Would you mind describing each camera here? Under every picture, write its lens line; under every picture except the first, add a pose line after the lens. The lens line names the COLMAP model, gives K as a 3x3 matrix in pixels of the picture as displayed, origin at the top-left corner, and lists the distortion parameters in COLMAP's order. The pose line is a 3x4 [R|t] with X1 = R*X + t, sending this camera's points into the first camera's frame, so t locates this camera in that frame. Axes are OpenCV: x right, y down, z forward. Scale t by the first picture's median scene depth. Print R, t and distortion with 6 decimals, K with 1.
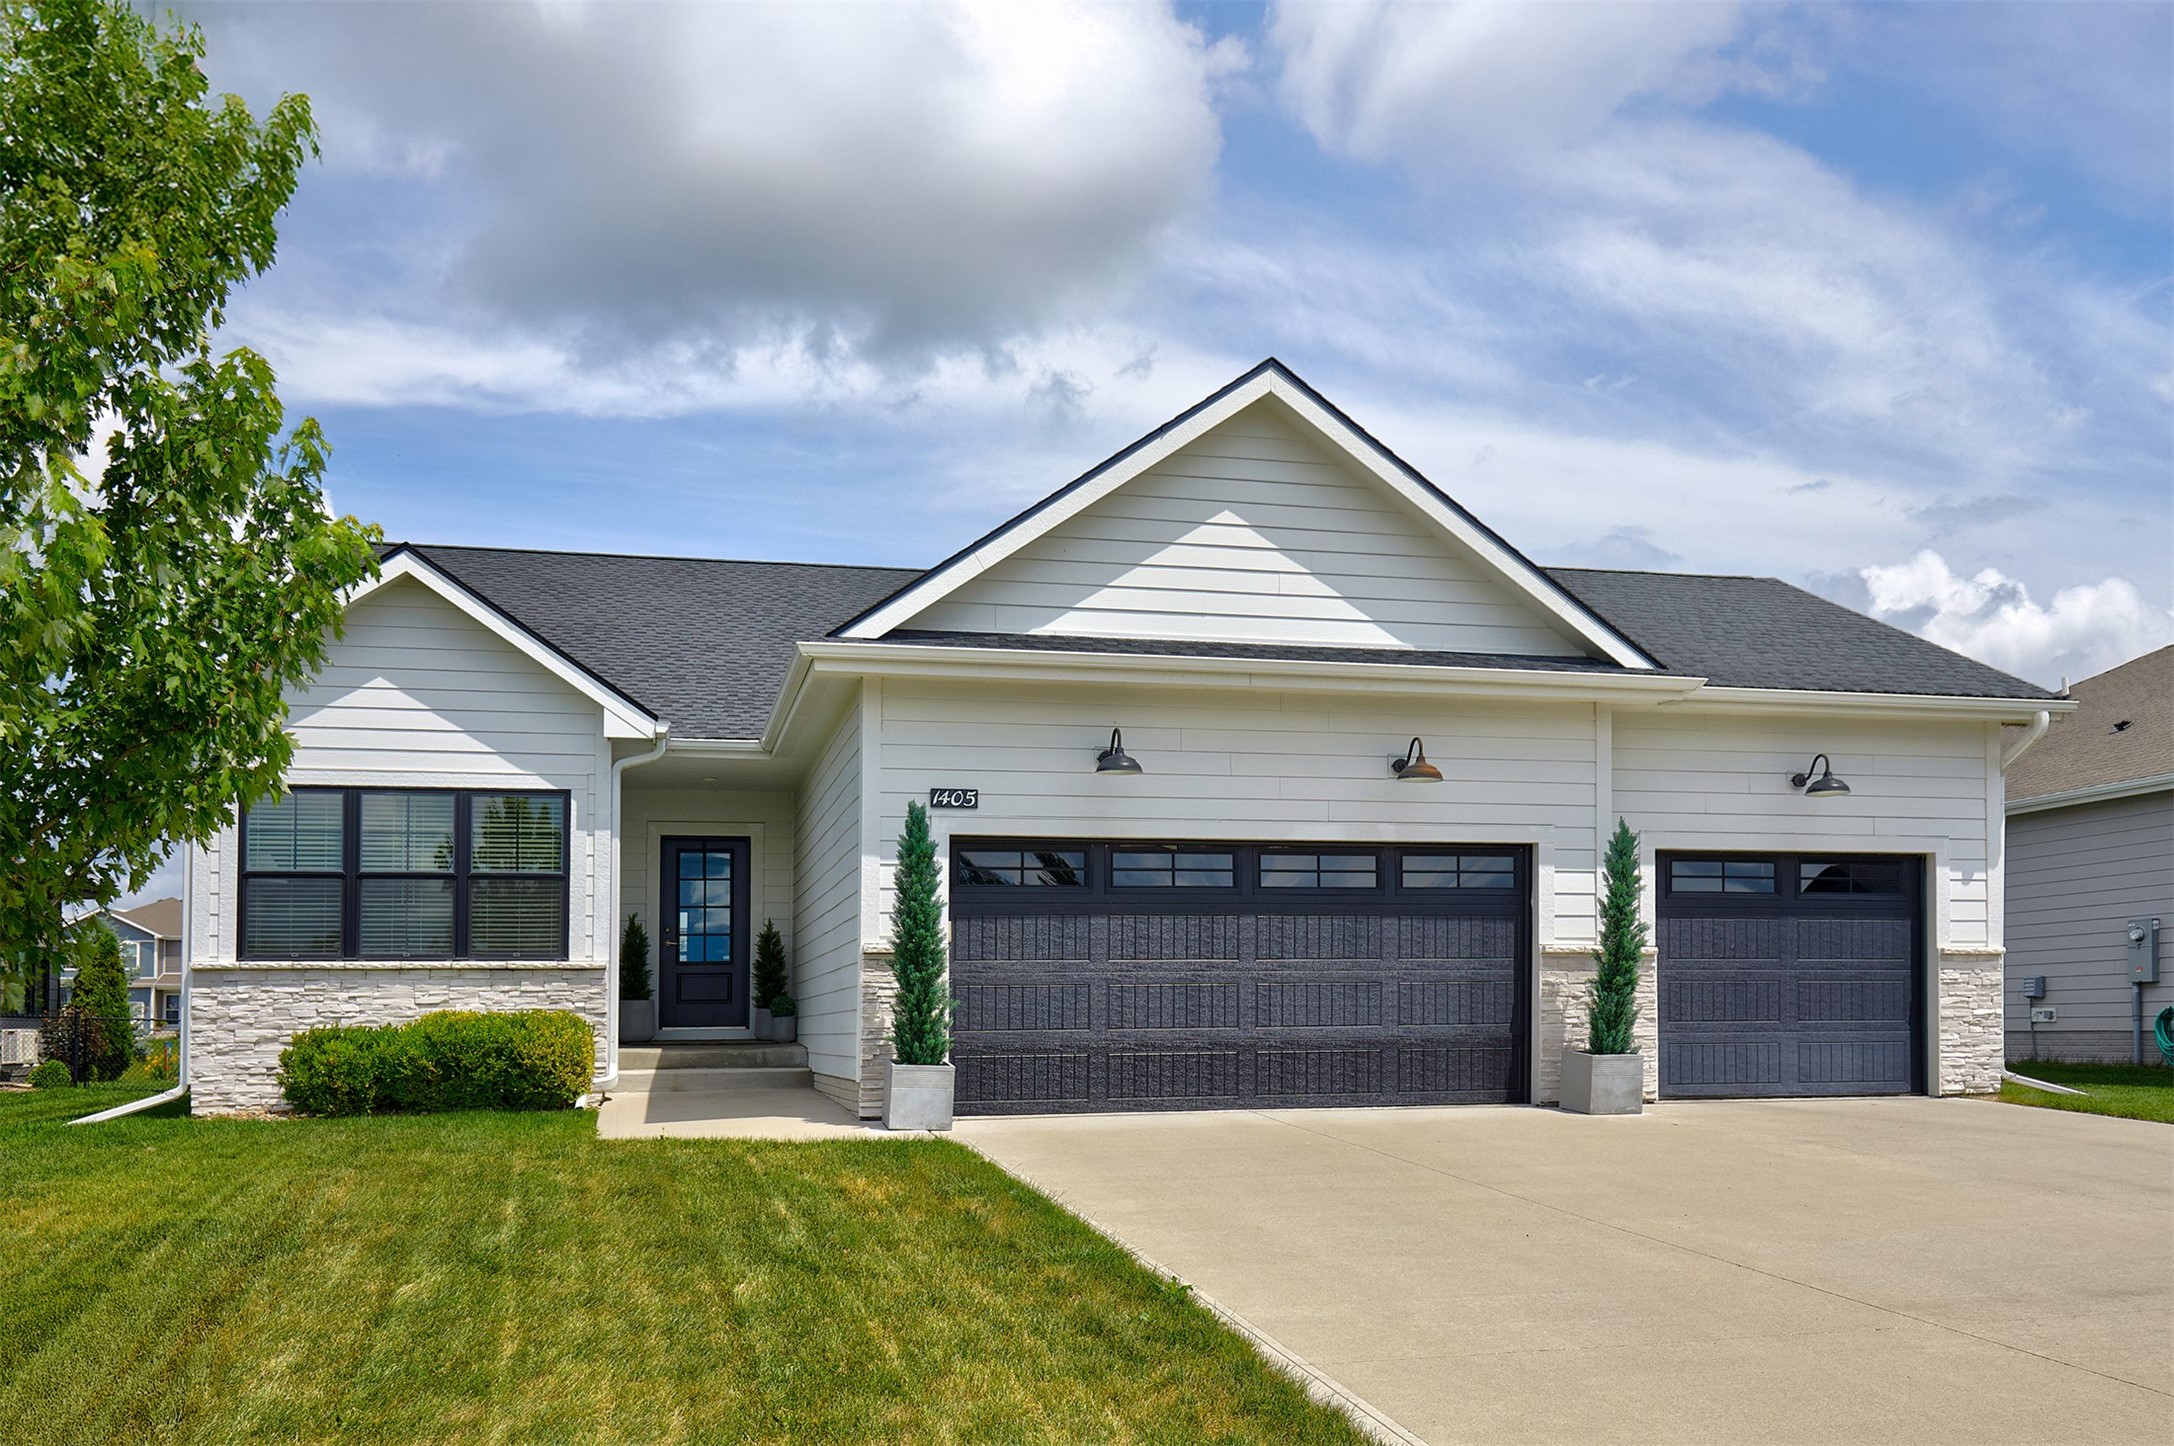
lens RADIAL K [[1663.5, 0, 1086.8], [0, 1663.5, 785.8], [0, 0, 1]] dist [0.005848, 0.002418]
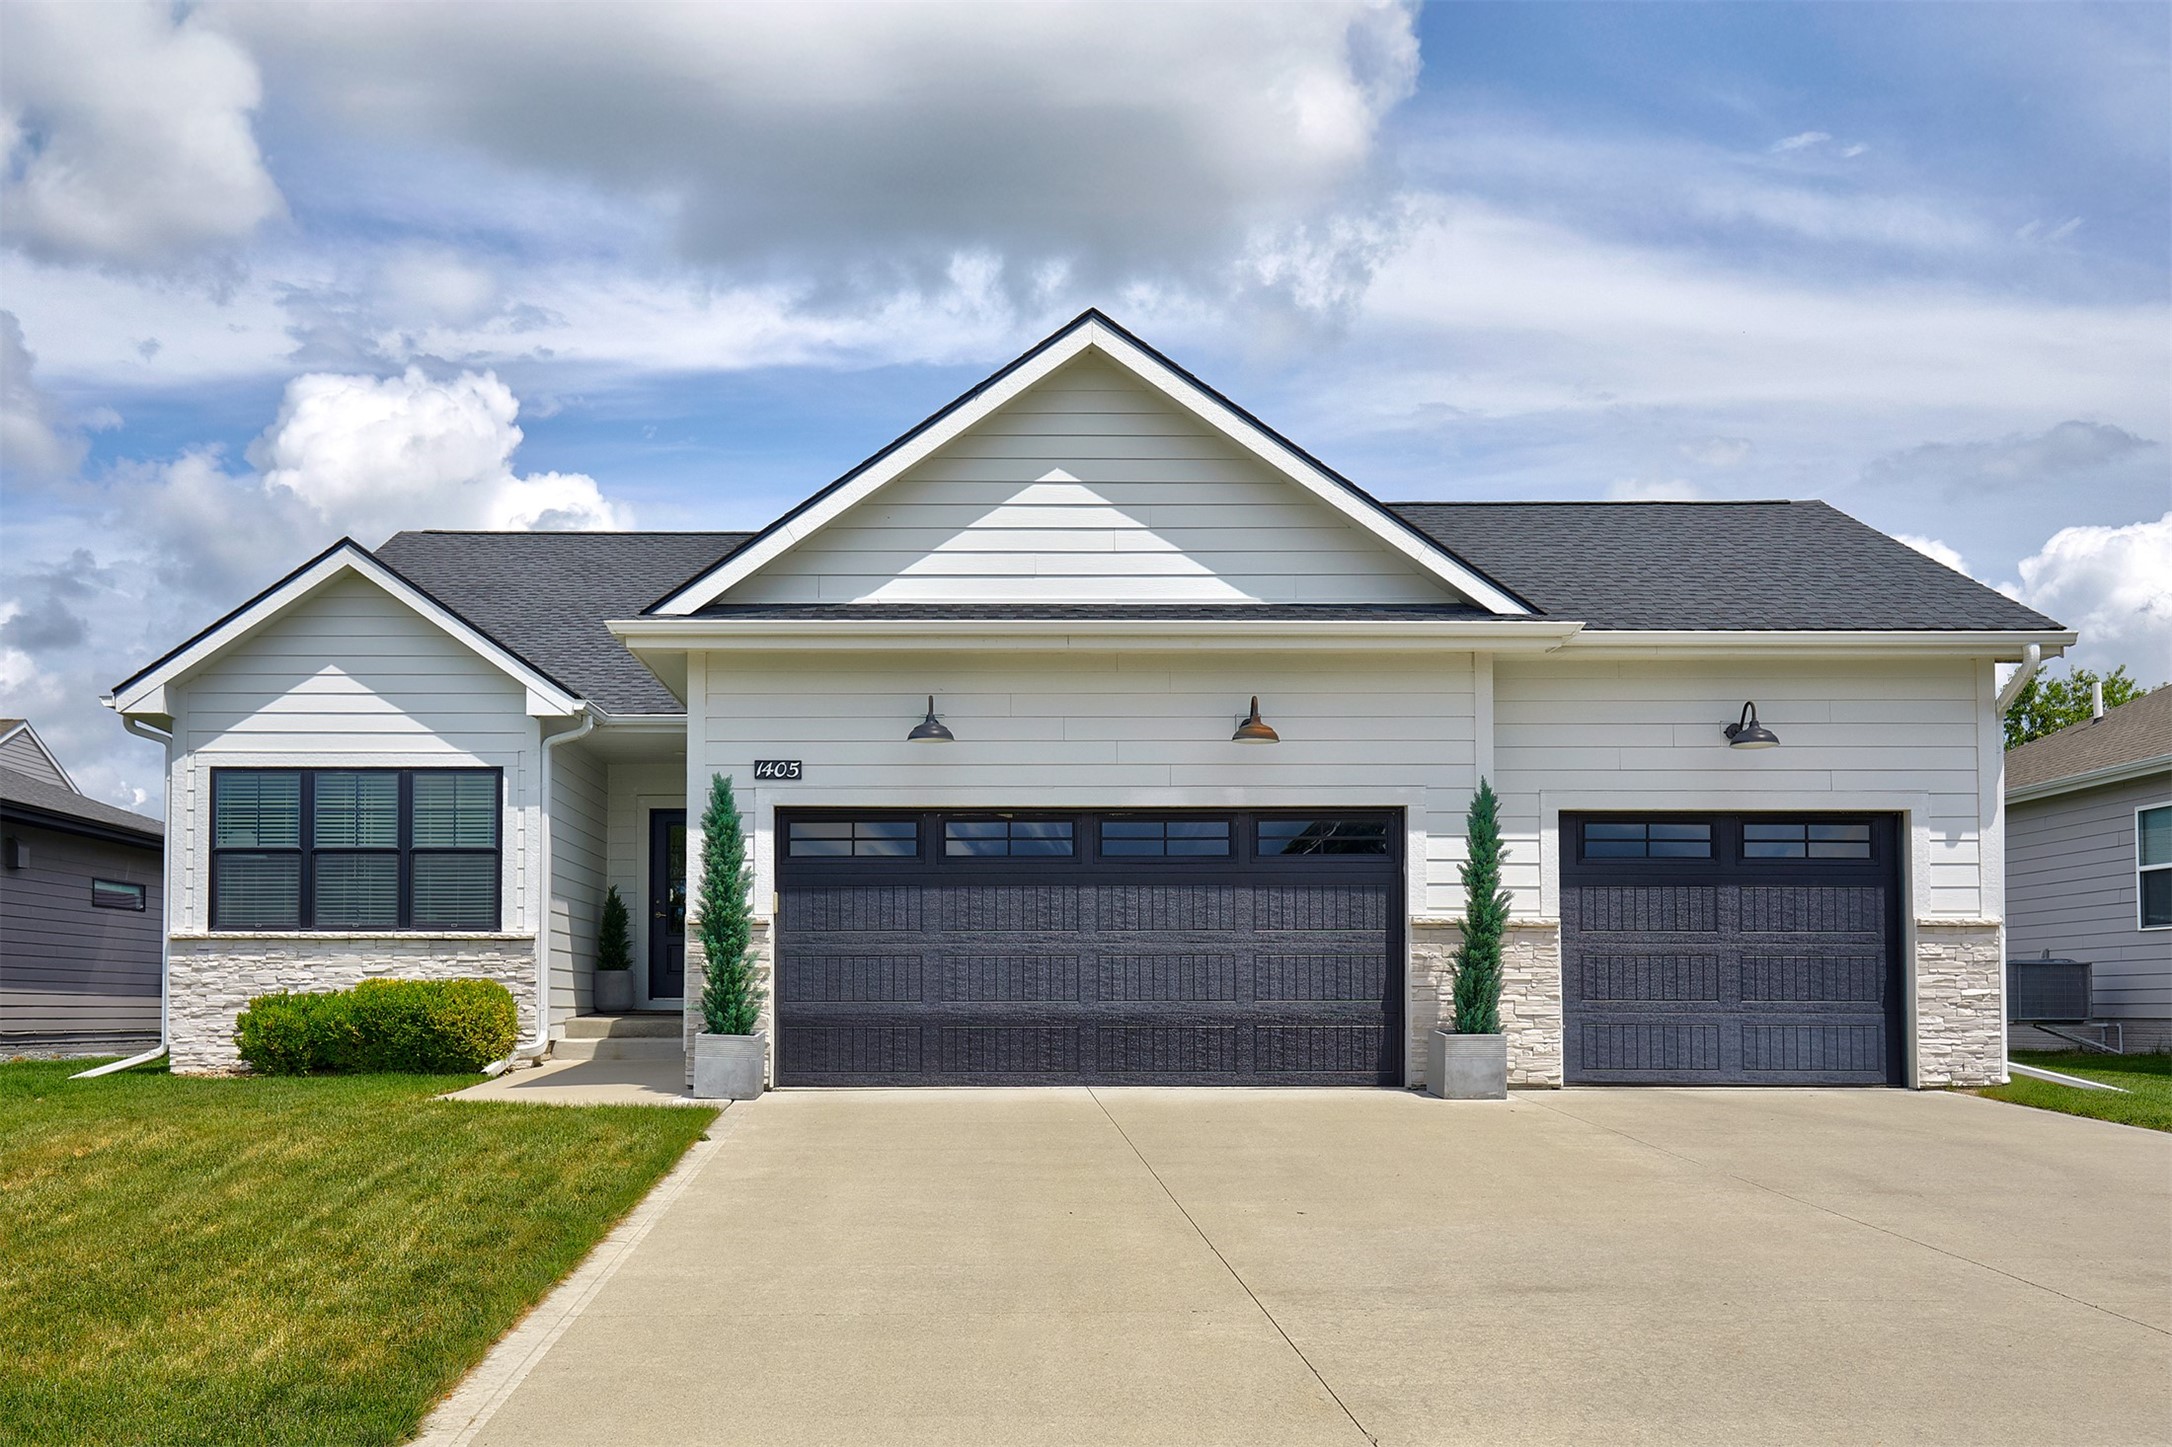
lens RADIAL K [[1782.7, 0, 1086.0], [0, 1782.7, 723.5], [0, 0, 1]] dist [-0.001379, 0.010231]
pose [[0.976568, -0.023667, -0.213904, 0.301926], [0.020661, 0.999654, -0.016278, 0.000999], [0.214215, 0.011477, 0.976719, -0.010742]]
